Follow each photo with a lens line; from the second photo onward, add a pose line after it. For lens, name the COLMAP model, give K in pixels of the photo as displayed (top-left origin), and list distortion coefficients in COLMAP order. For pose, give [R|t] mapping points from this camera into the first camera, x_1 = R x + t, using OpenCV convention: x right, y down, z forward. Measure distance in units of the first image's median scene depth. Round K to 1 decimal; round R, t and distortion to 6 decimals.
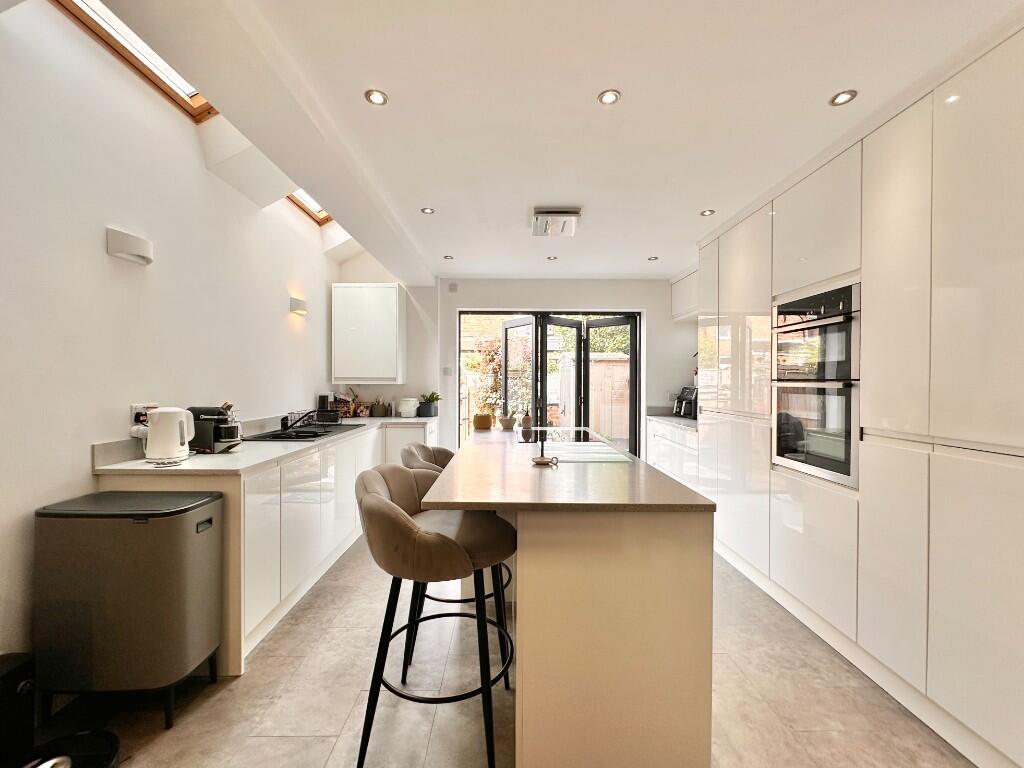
lens RADIAL K [[419.6, 0, 510.4], [0, 419.6, 384.2], [0, 0, 1]] dist [-0.000594, 0.000130]
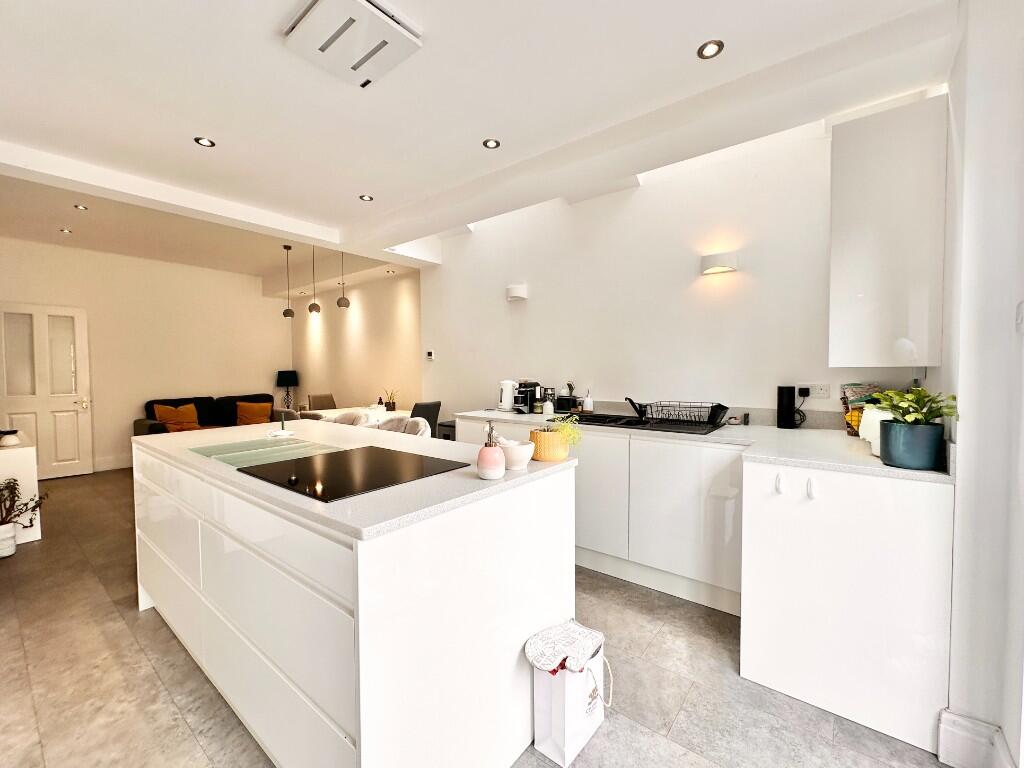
lens RADIAL K [[419.6, 0, 510.4], [0, 419.6, 384.2], [0, 0, 1]] dist [-0.000594, 0.000130]
pose [[-0.623237, 0.028919, -0.781498, 0.296887], [-0.002777, 0.999228, 0.039190, 0.002117], [0.782028, 0.026594, -0.622675, 1.117754]]
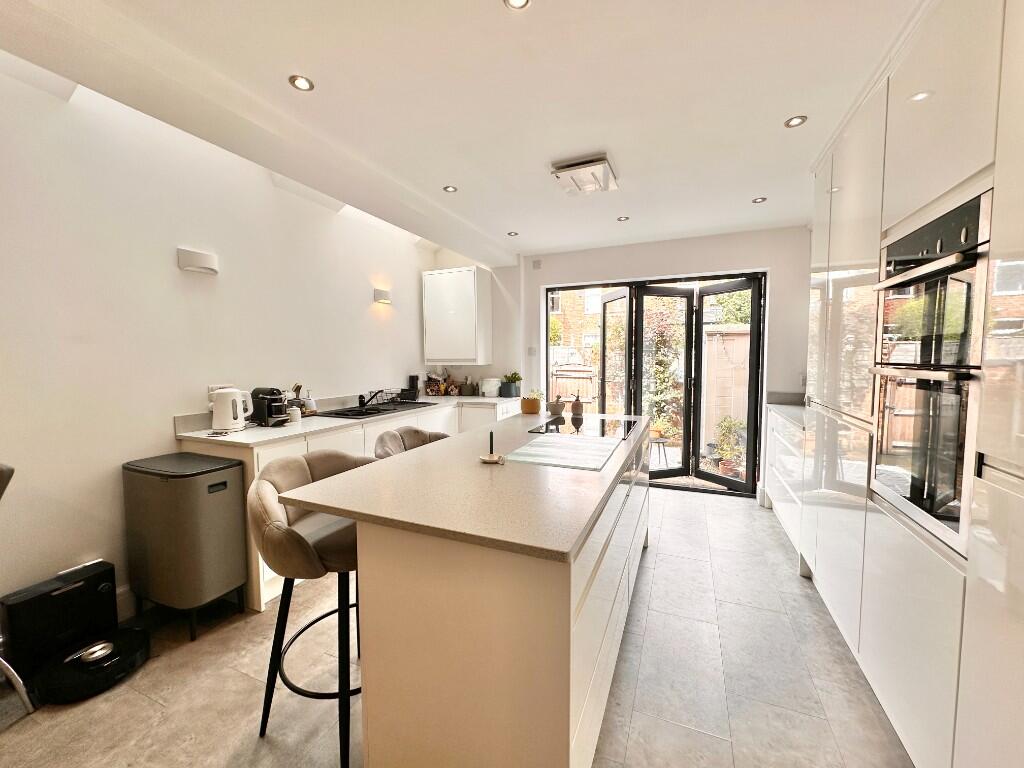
lens RADIAL K [[408.1, 0, 510.6], [0, 408.1, 384.0], [0, 0, 1]] dist [-0.002000, 0.000175]
pose [[0.914799, 0.017240, -0.403541, 0.235404], [0.006790, 0.998291, 0.058042, -0.012097], [0.403852, -0.055837, 0.913119, 0.124812]]
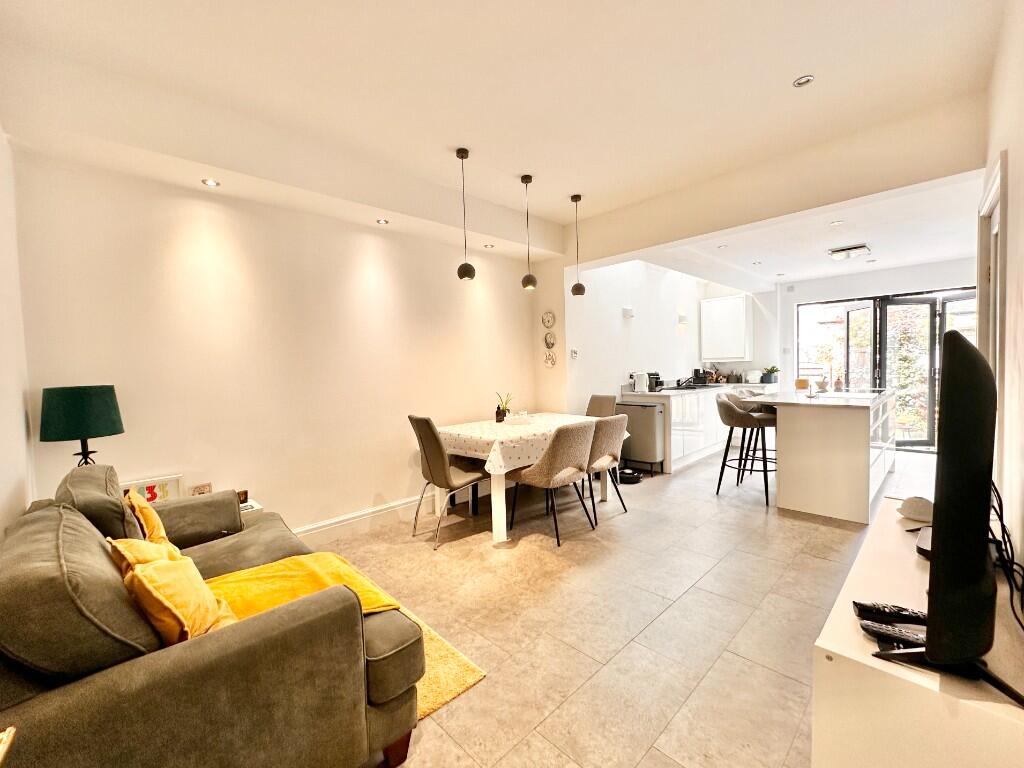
lens RADIAL K [[432.2, 0, 510.5], [0, 432.2, 382.0], [0, 0, 1]] dist [0.001536, 0.000190]
pose [[0.694376, 0.005024, -0.719595, 0.295566], [0.025046, 0.999201, 0.031145, 0.005808], [0.719176, -0.039649, 0.693695, -0.774687]]
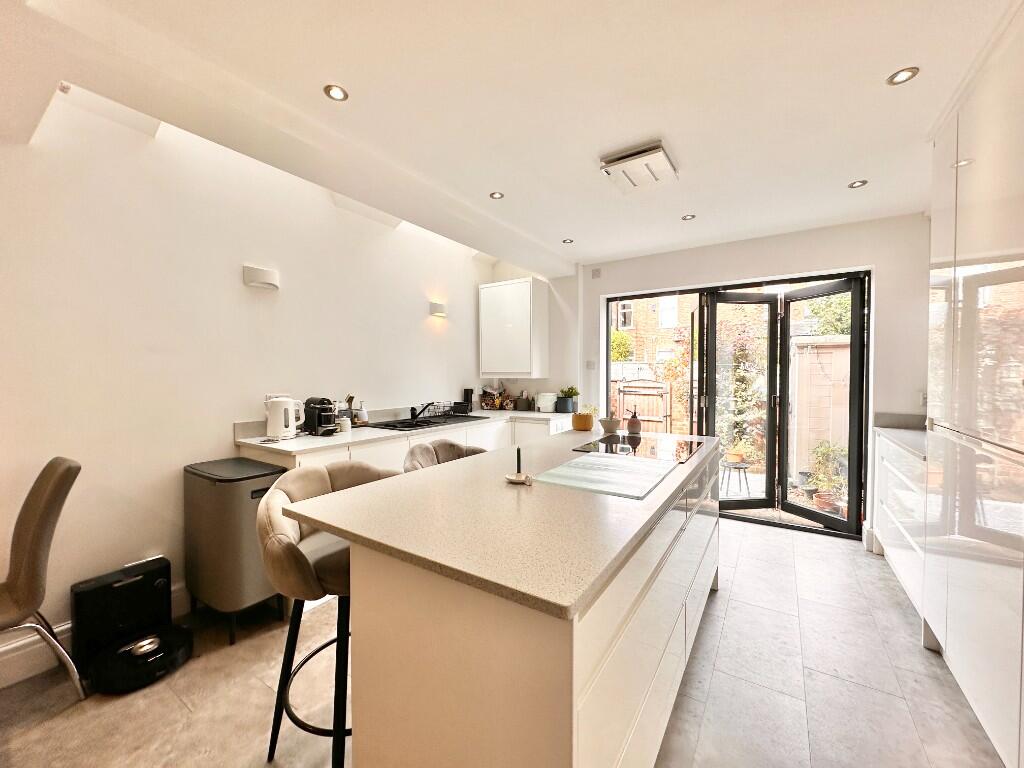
lens RADIAL K [[408.1, 0, 510.6], [0, 408.1, 384.0], [0, 0, 1]] dist [-0.002000, 0.000175]
pose [[0.831415, 0.008635, -0.555585, 0.251453], [0.000677, 0.999863, 0.016552, -0.003694], [0.555651, -0.014138, 0.831295, 0.184280]]
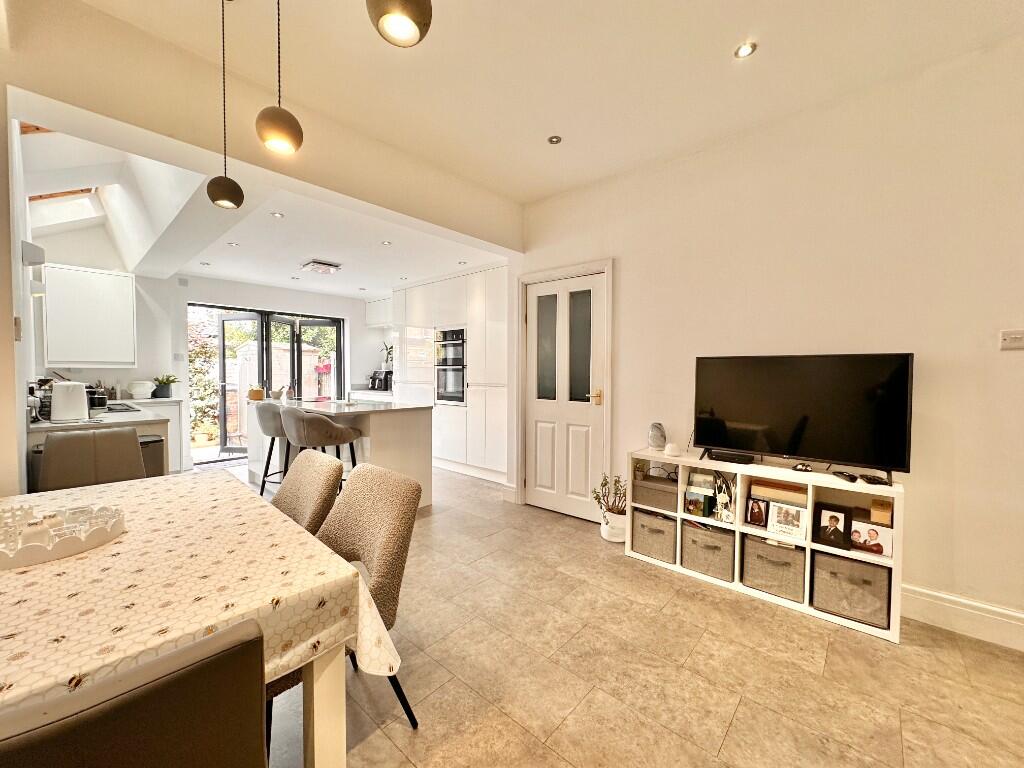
lens RADIAL K [[408.1, 0, 510.6], [0, 408.1, 384.0], [0, 0, 1]] dist [-0.002000, 0.000175]
pose [[0.671613, -0.025418, 0.740466, -0.442917], [0.004983, 0.999544, 0.029792, 0.015791], [-0.740885, -0.016319, 0.671433, -0.465887]]
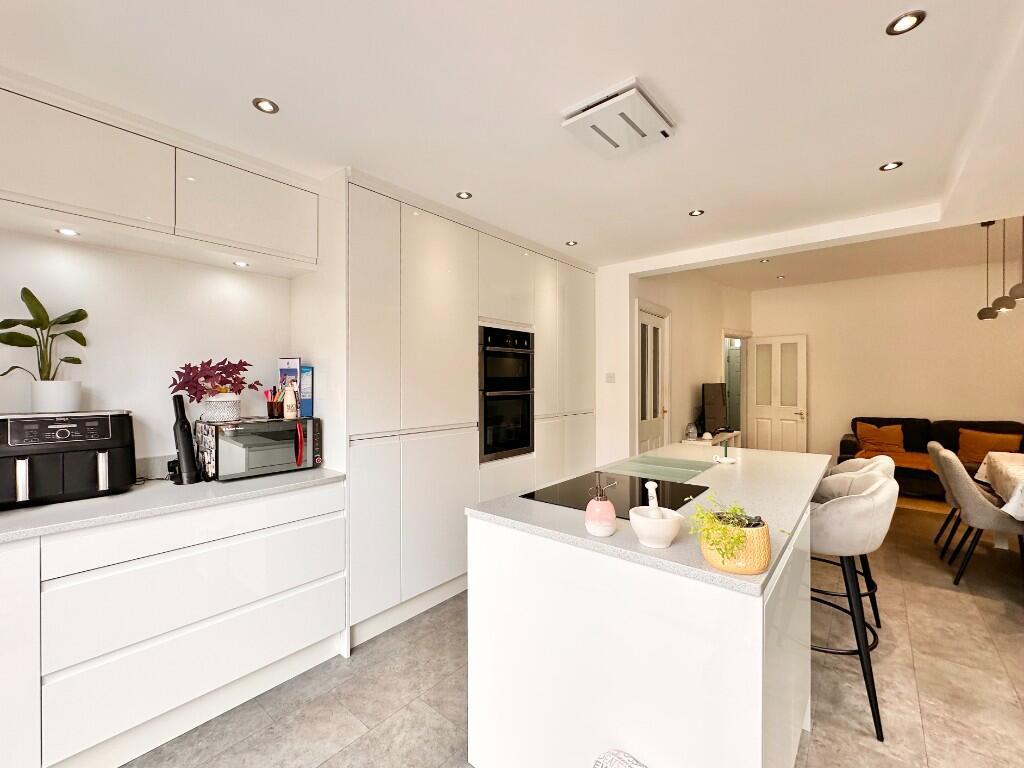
lens RADIAL K [[432.2, 0, 510.5], [0, 432.2, 382.0], [0, 0, 1]] dist [0.001536, 0.000190]
pose [[-0.762952, 0.000368, 0.646455, -0.118627], [0.007683, 0.999934, 0.008499, -0.027552], [-0.646409, 0.011451, -0.762905, 1.188475]]
